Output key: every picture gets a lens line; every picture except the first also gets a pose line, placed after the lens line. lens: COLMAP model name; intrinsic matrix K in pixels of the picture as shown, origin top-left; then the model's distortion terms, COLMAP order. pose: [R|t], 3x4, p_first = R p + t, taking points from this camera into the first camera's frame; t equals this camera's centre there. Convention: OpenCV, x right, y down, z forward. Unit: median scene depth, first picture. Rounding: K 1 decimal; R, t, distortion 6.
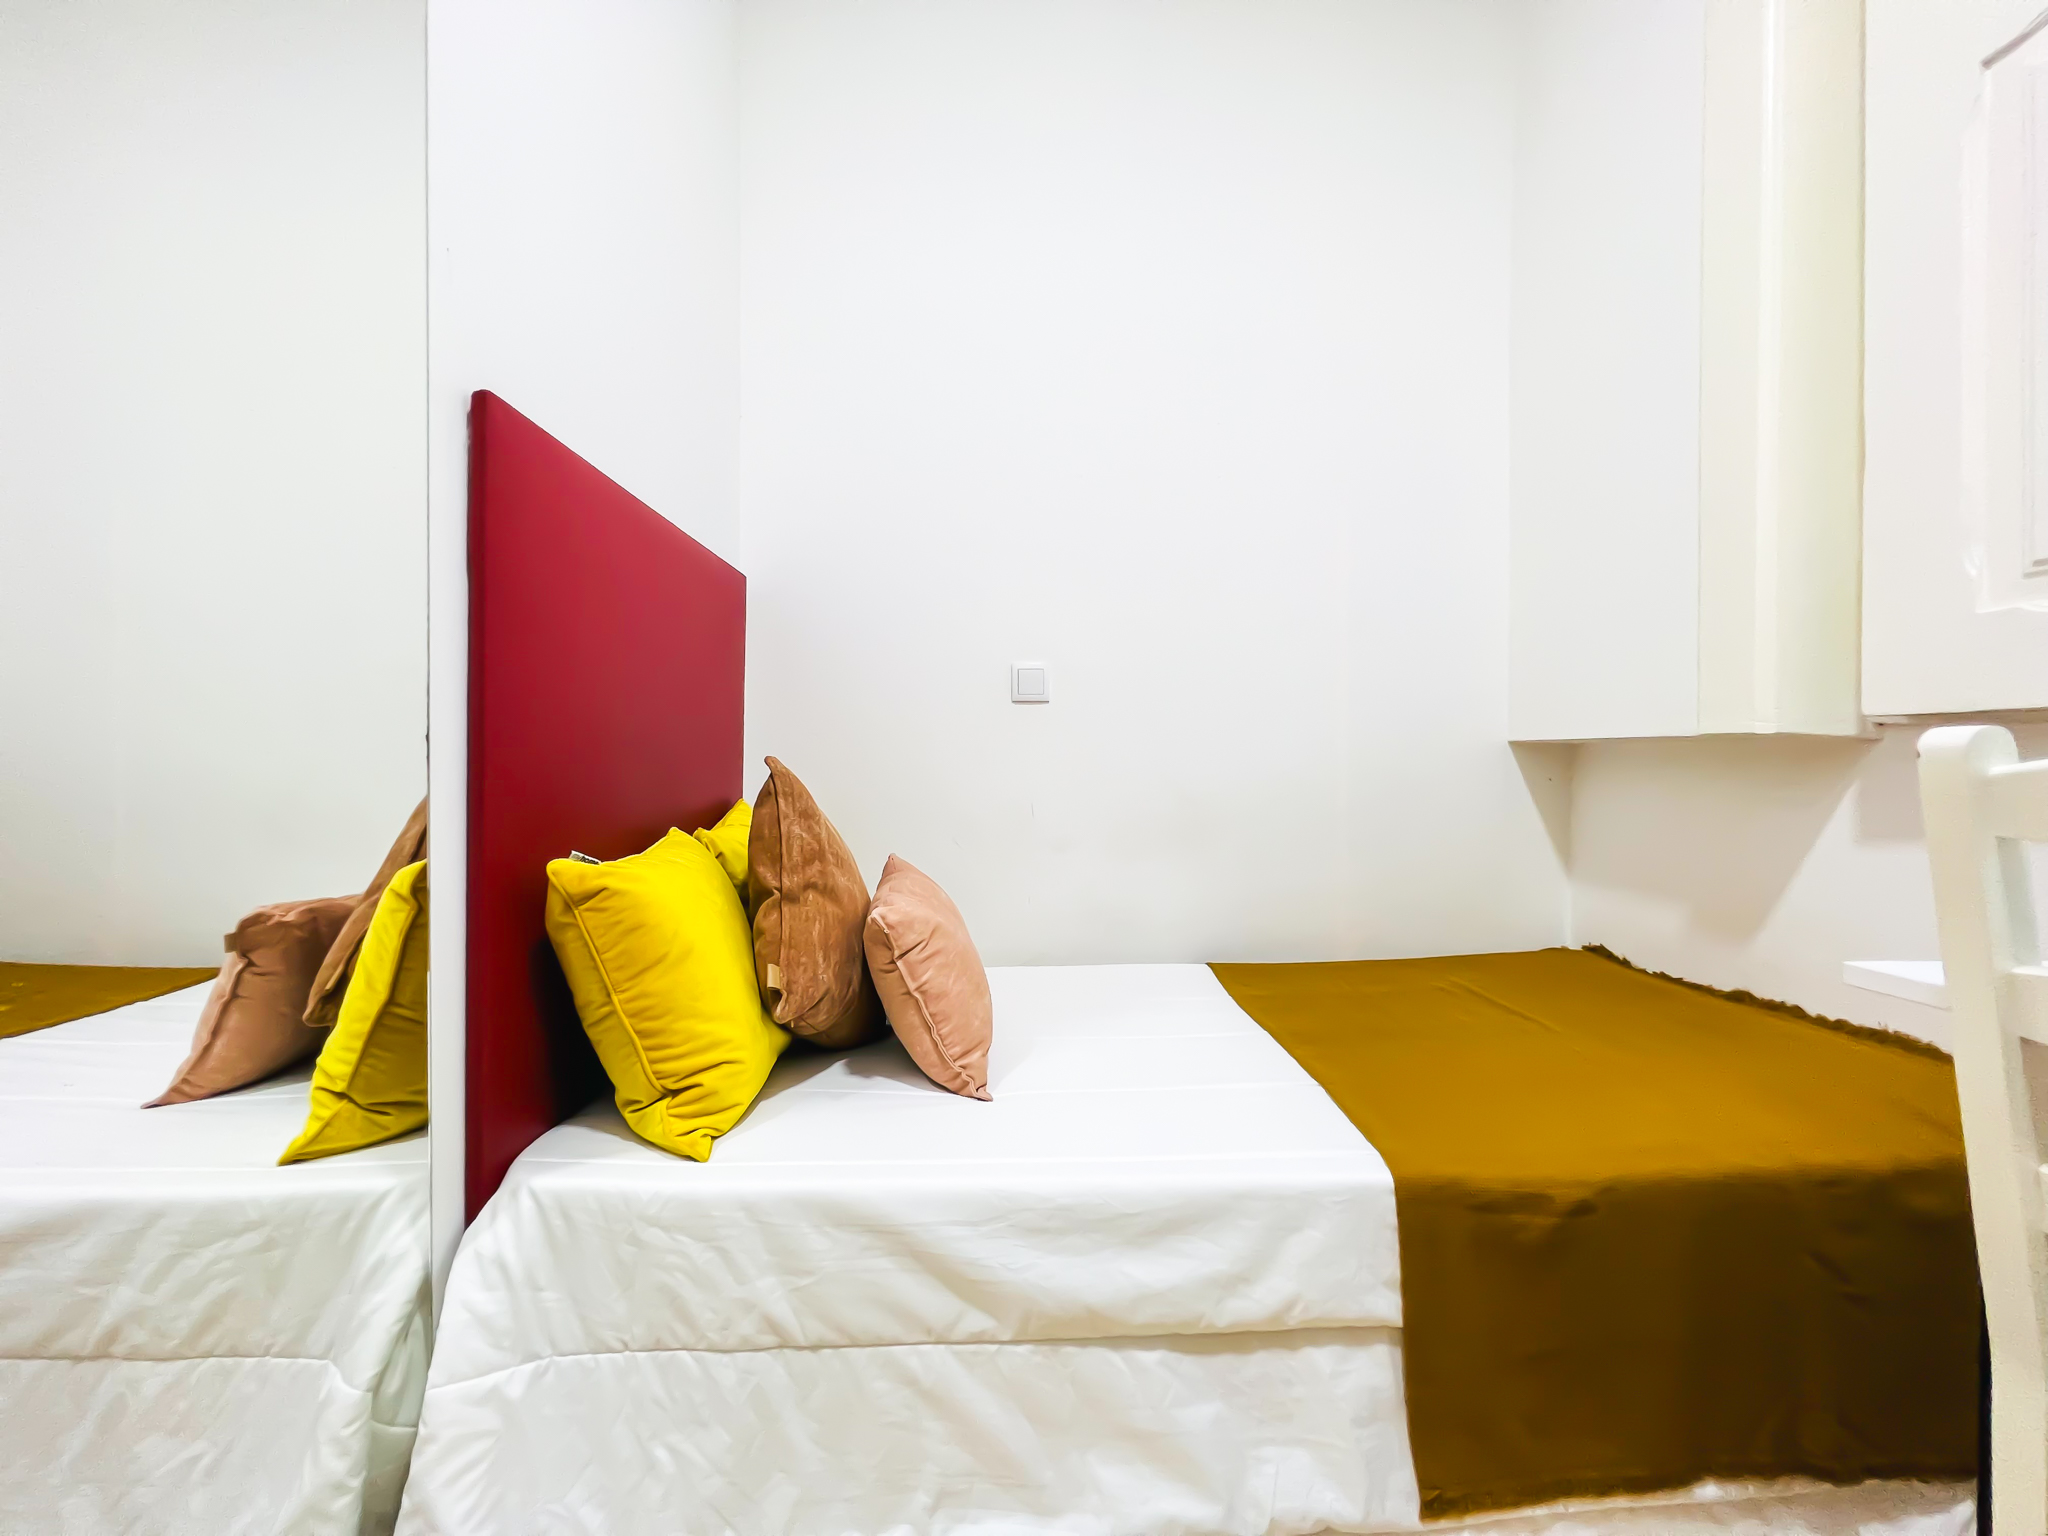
lens RADIAL K [[816.2, 0, 1017.4], [0, 816.2, 765.2], [0, 0, 1]] dist [-0.001013, -0.000042]
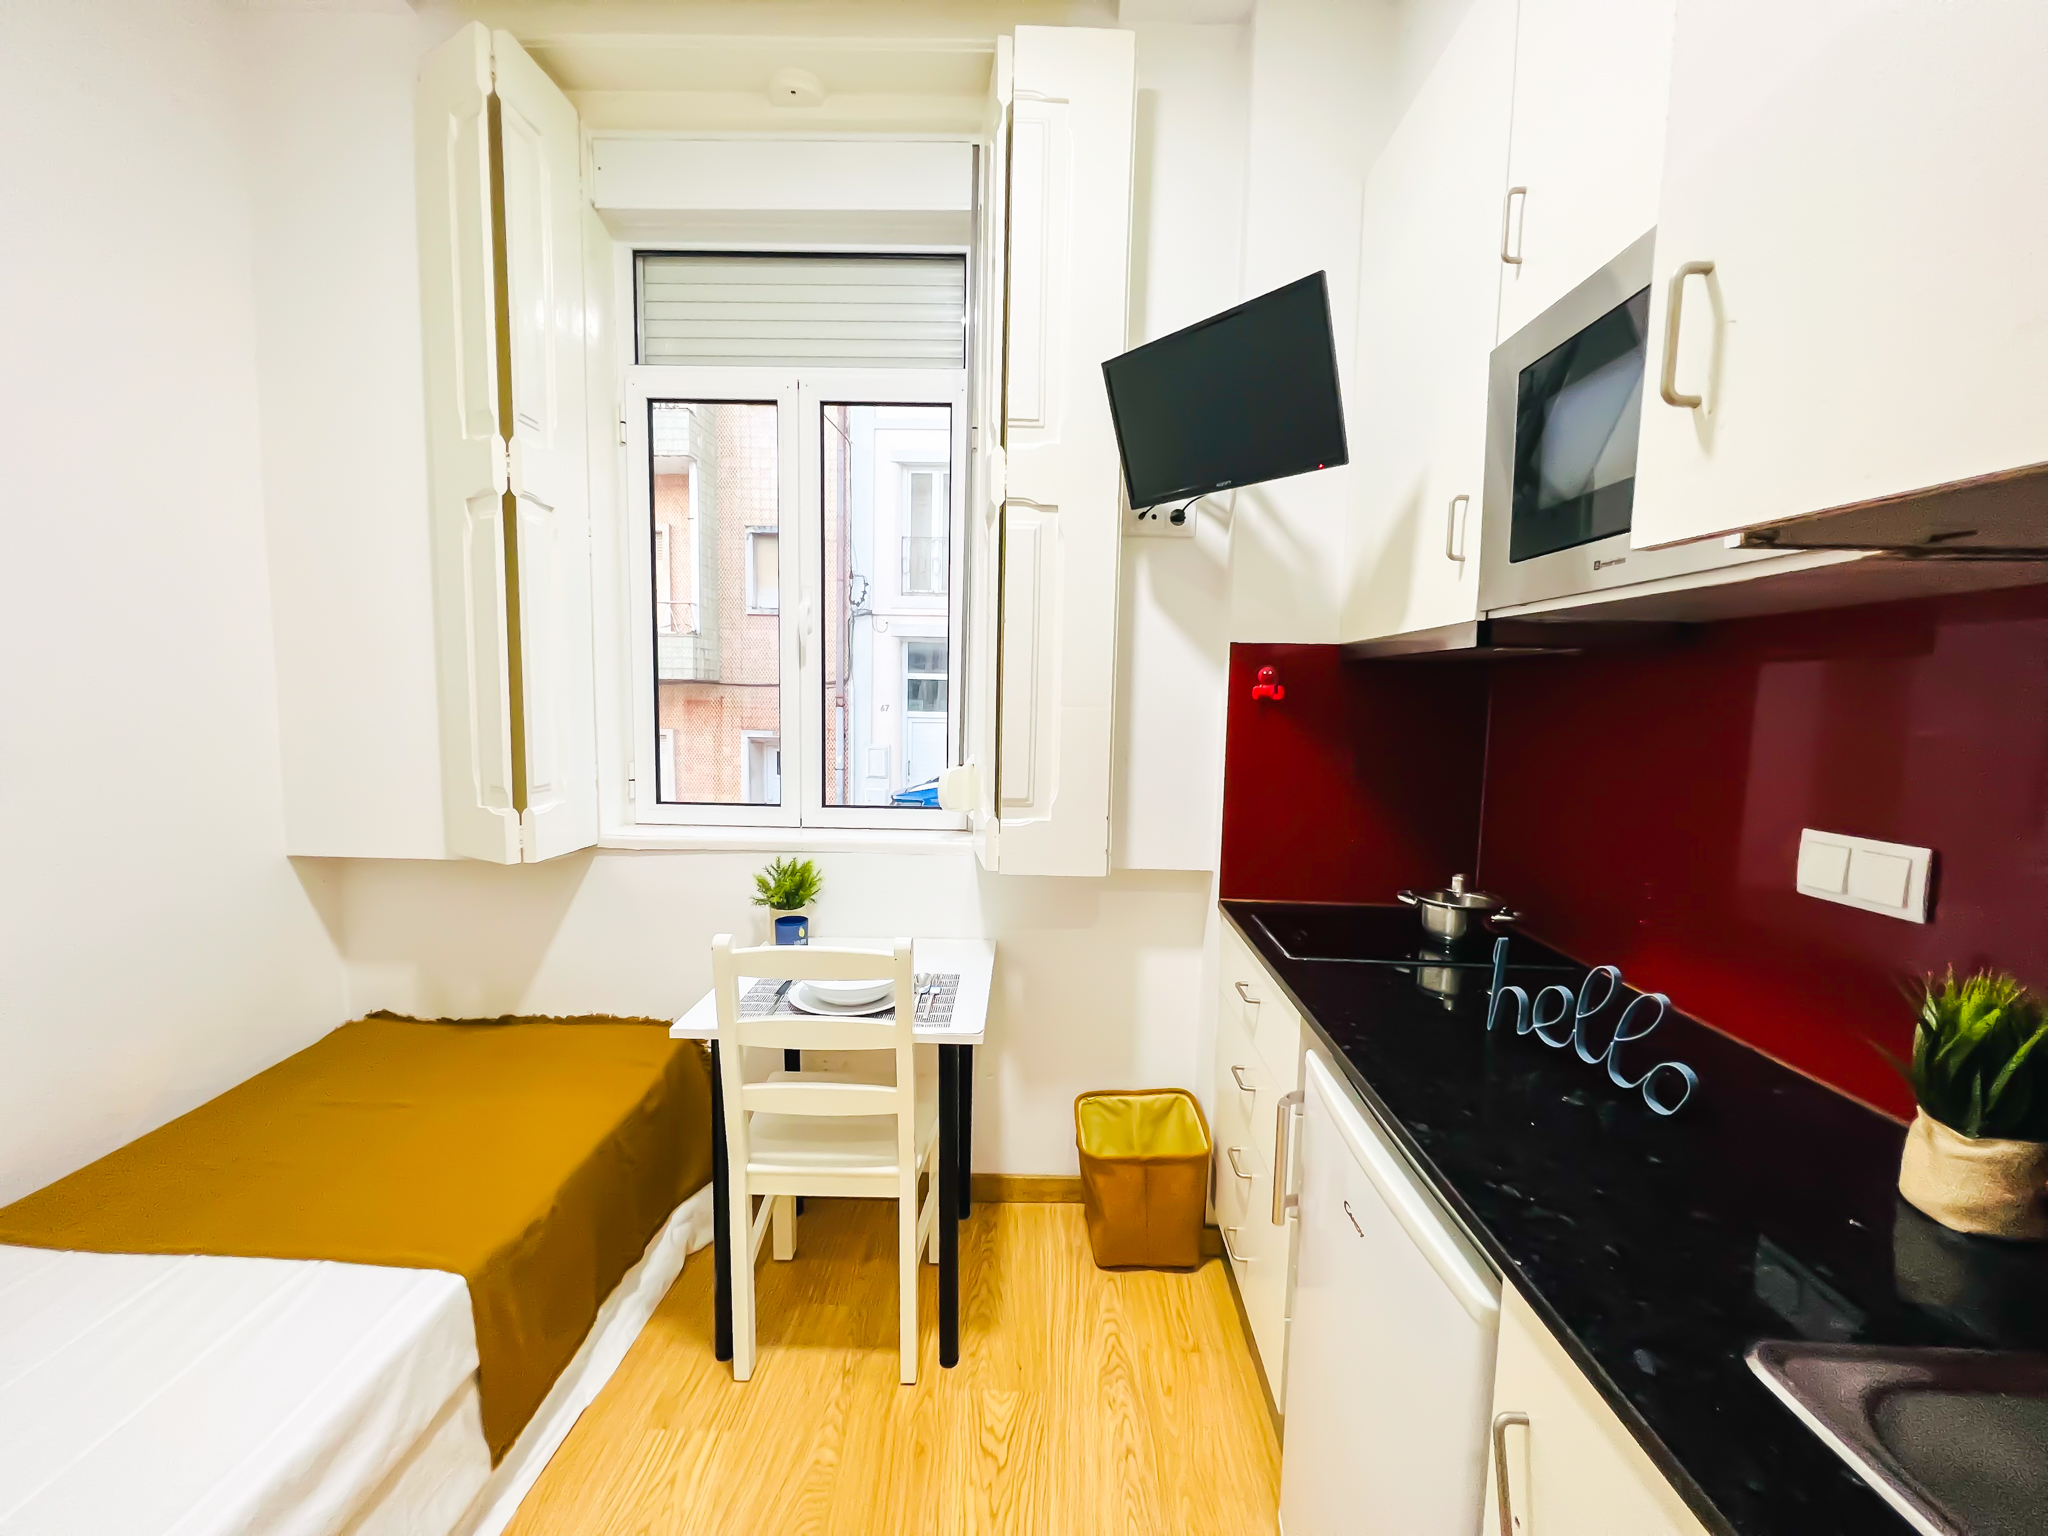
lens RADIAL K [[816.2, 0, 1017.4], [0, 816.2, 765.2], [0, 0, 1]] dist [-0.001013, -0.000042]
pose [[0.060382, -0.087549, 0.994329, -0.774592], [-0.009495, 0.996051, 0.088277, -0.493830], [-0.998130, -0.014771, 0.059312, -0.037248]]
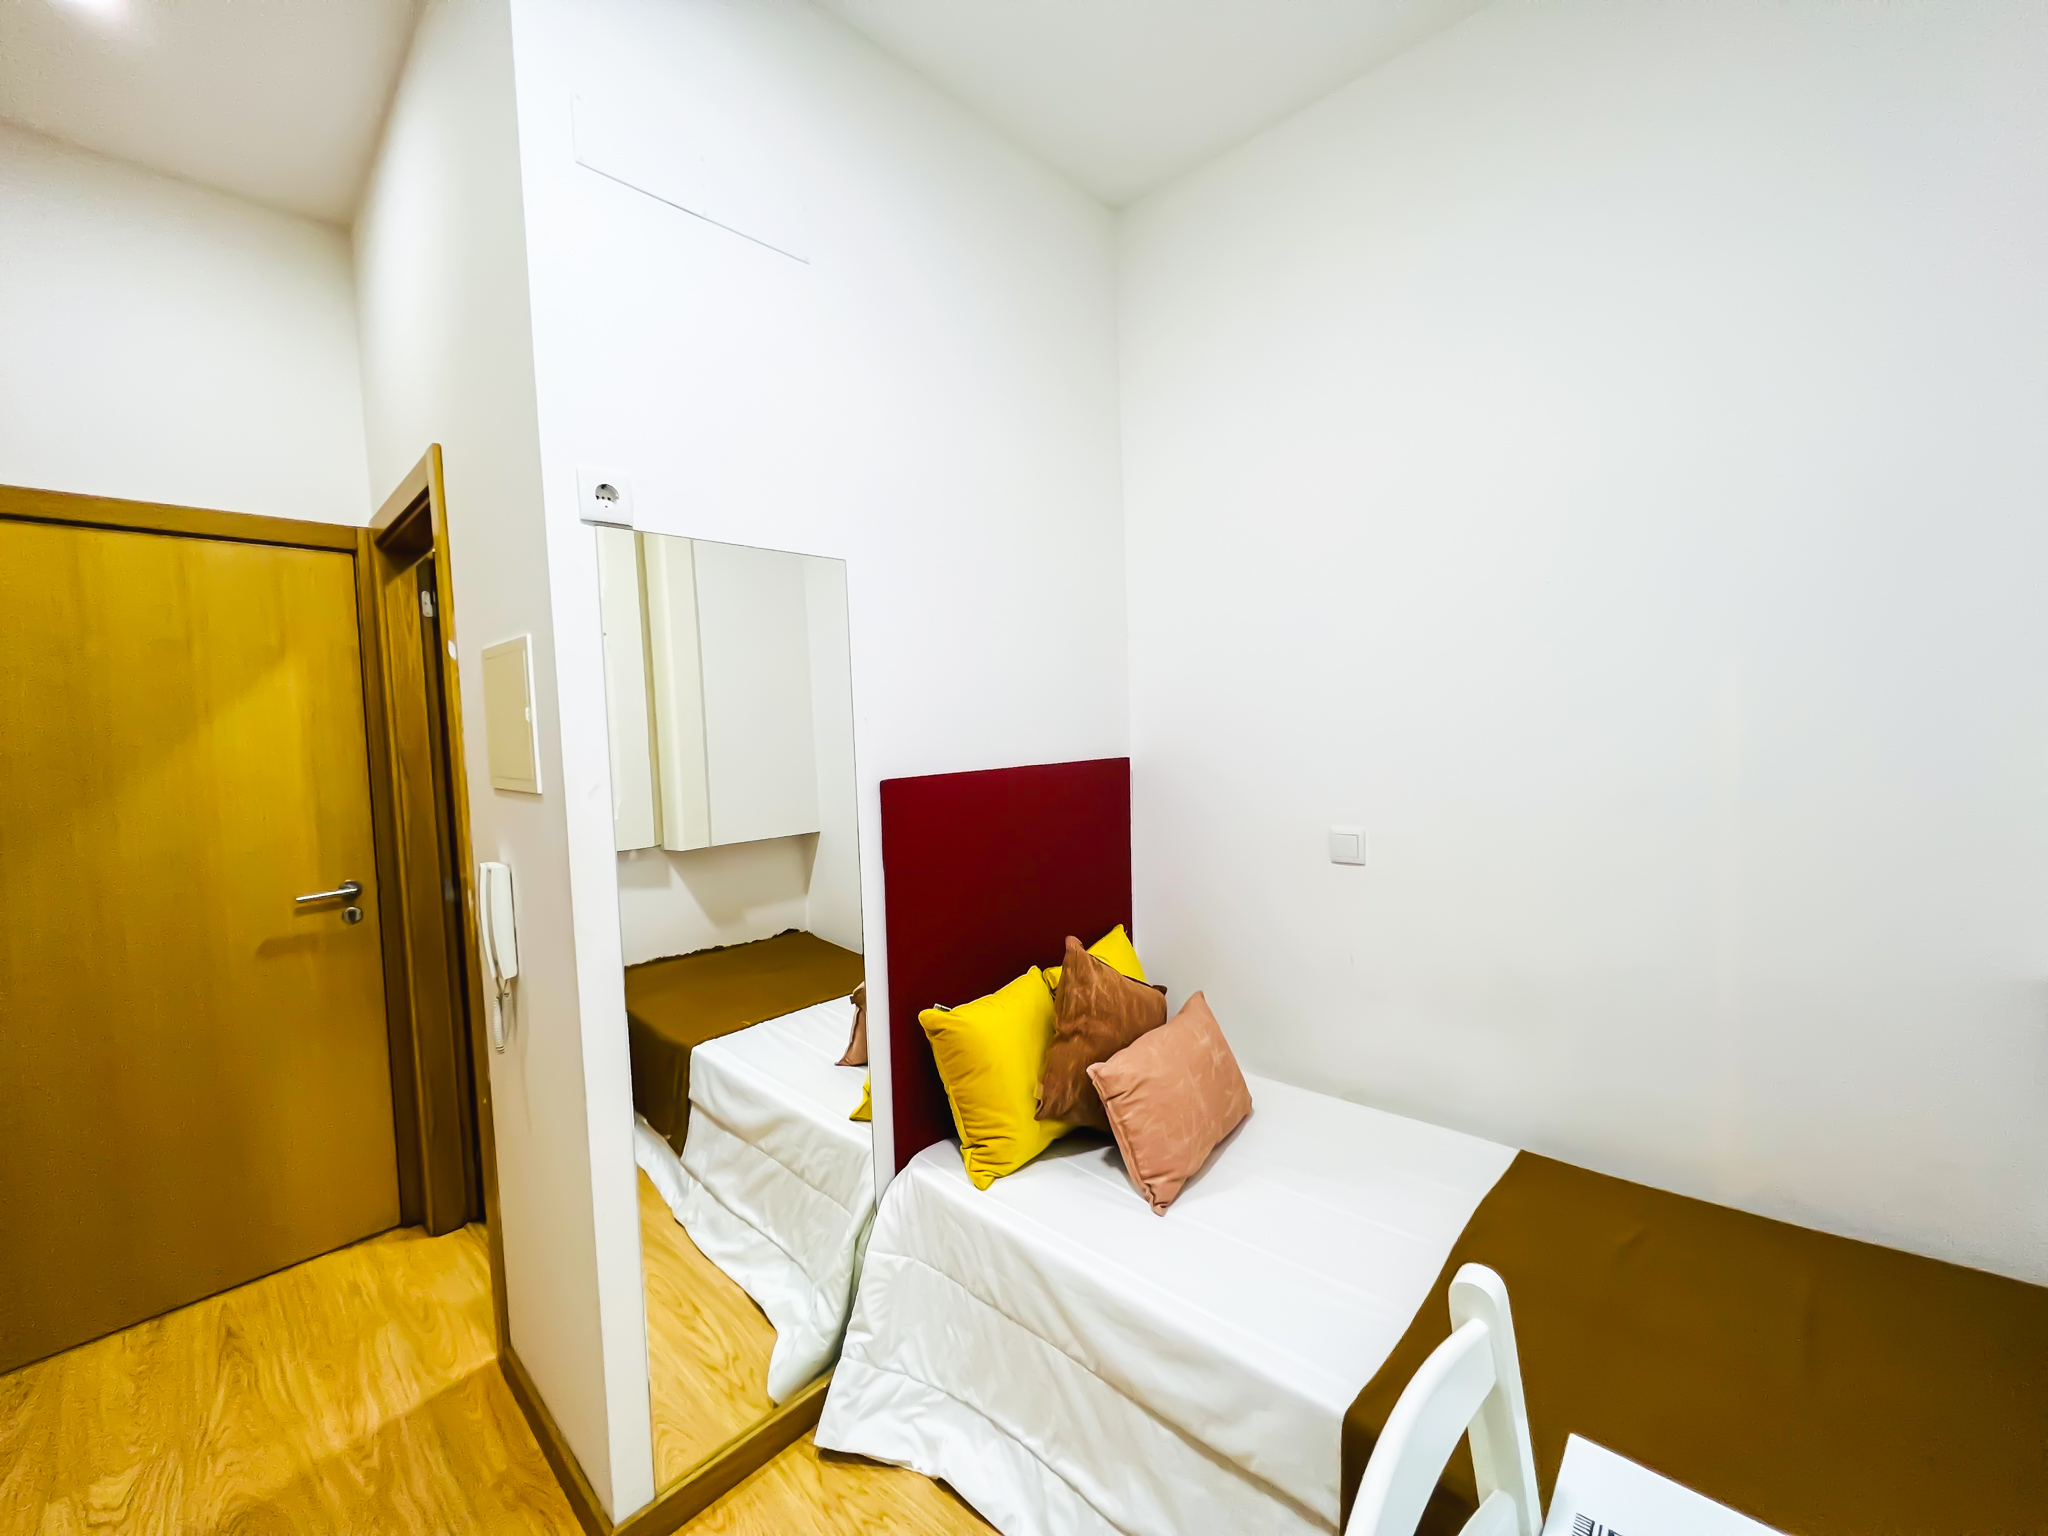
lens RADIAL K [[816.2, 0, 1017.4], [0, 816.2, 765.2], [0, 0, 1]] dist [-0.001013, -0.000042]
pose [[0.703976, 0.010108, -0.710151, 0.922710], [0.033529, 0.998311, 0.047447, -0.527536], [0.709431, -0.057212, 0.702448, -0.166138]]
